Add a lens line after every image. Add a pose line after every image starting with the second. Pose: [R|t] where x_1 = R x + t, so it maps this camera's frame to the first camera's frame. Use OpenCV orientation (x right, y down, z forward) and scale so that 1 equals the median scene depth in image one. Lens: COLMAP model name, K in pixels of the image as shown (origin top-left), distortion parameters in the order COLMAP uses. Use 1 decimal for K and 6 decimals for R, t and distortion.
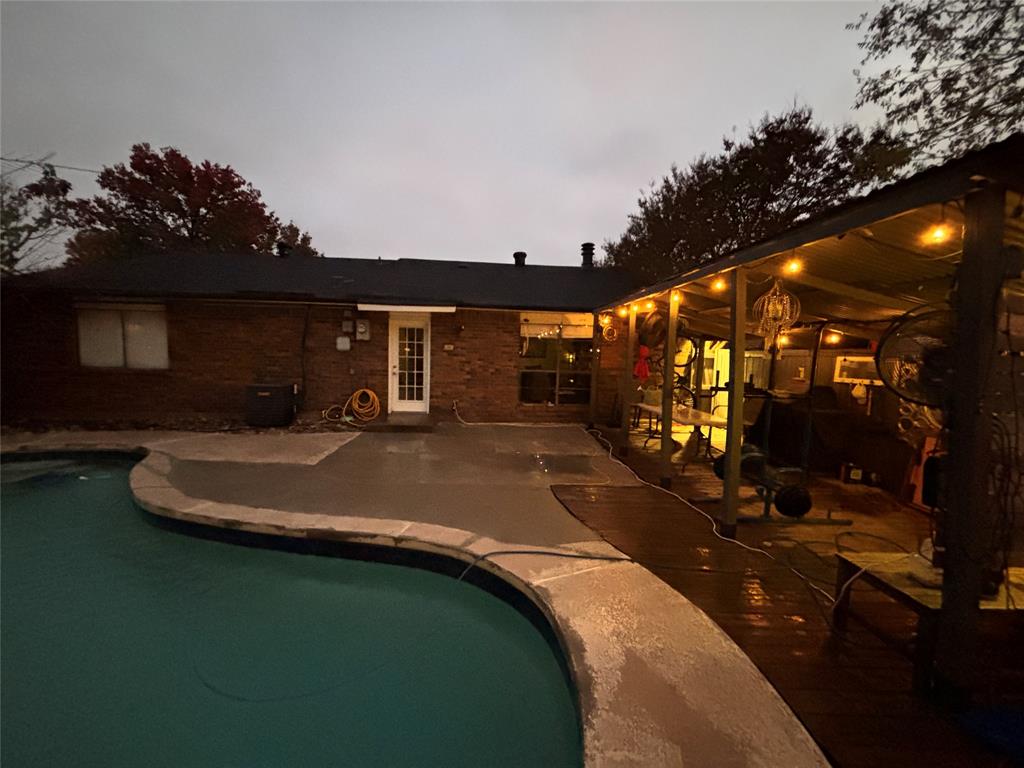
lens RADIAL K [[402.6, 0, 501.2], [0, 402.6, 388.5], [0, 0, 1]] dist [-0.002307, -0.000327]
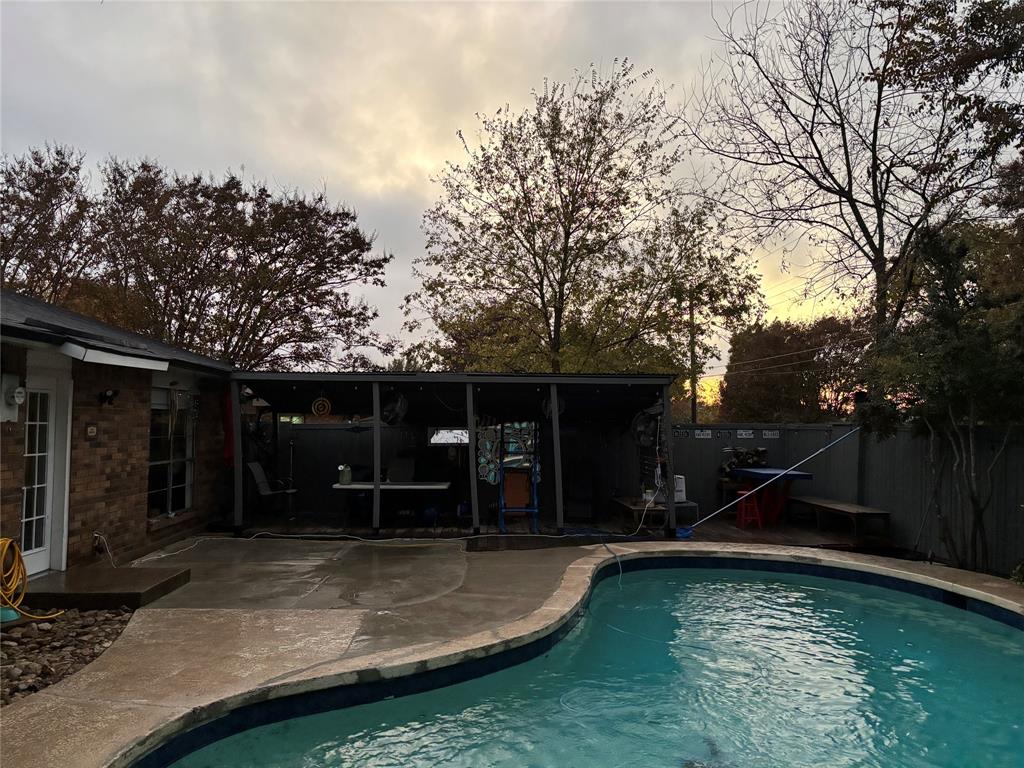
lens RADIAL K [[775.8, 0, 512.0], [0, 775.8, 384.0], [0, 0, 1]] dist [0.025149, 0.000263]
pose [[0.039686, 0.020894, 0.998994, -1.146553], [0.095126, 0.995161, -0.024593, -0.088774], [-0.994674, 0.096006, 0.037506, 0.429731]]
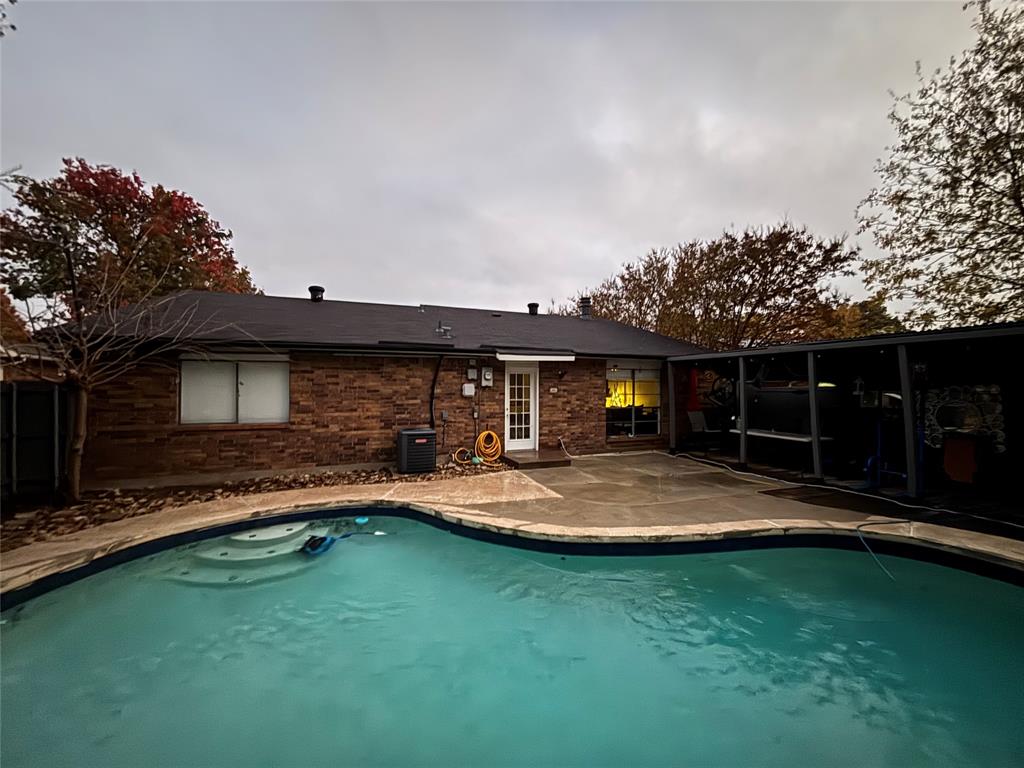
lens RADIAL K [[402.6, 0, 501.2], [0, 402.6, 388.5], [0, 0, 1]] dist [-0.002307, -0.000327]
pose [[0.959027, -0.028757, 0.281852, -0.609971], [0.053715, 0.995247, -0.081227, -0.023329], [-0.278177, 0.093039, 0.956013, -0.048246]]
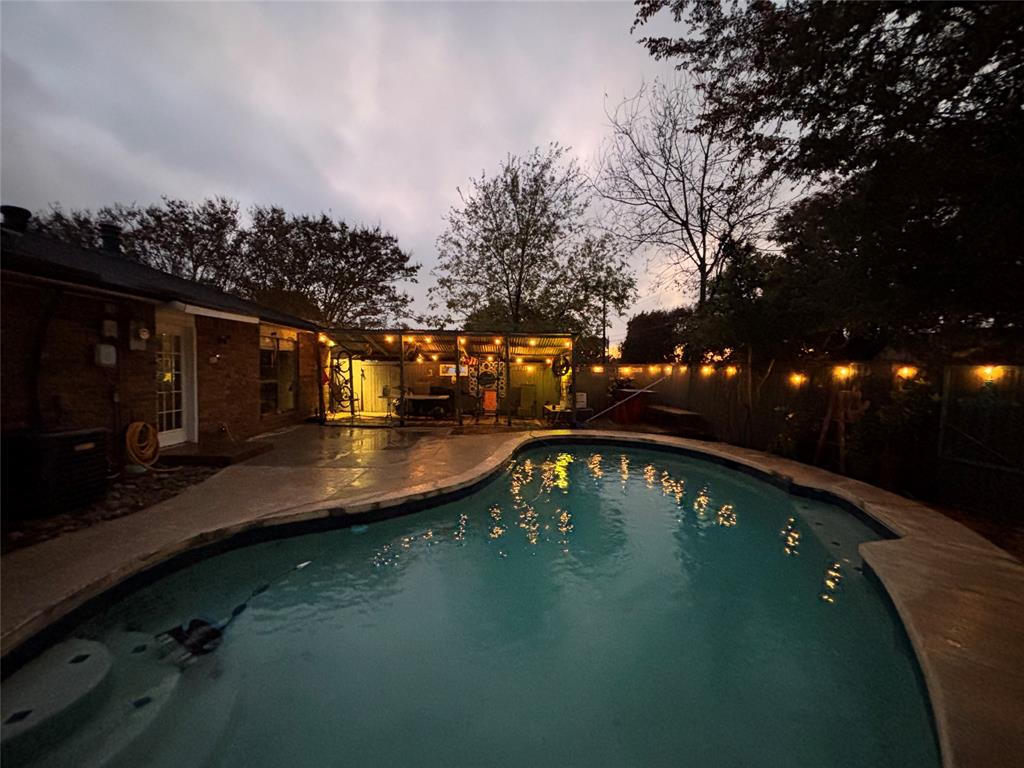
lens RADIAL K [[415.3, 0, 512.0], [0, 415.3, 384.0], [0, 0, 1]] dist [-0.001387, -0.000206]
pose [[0.042767, -0.063867, 0.997042, -1.010335], [0.087399, 0.994368, 0.059947, -0.049581], [-0.995255, 0.084577, 0.048108, 0.341539]]
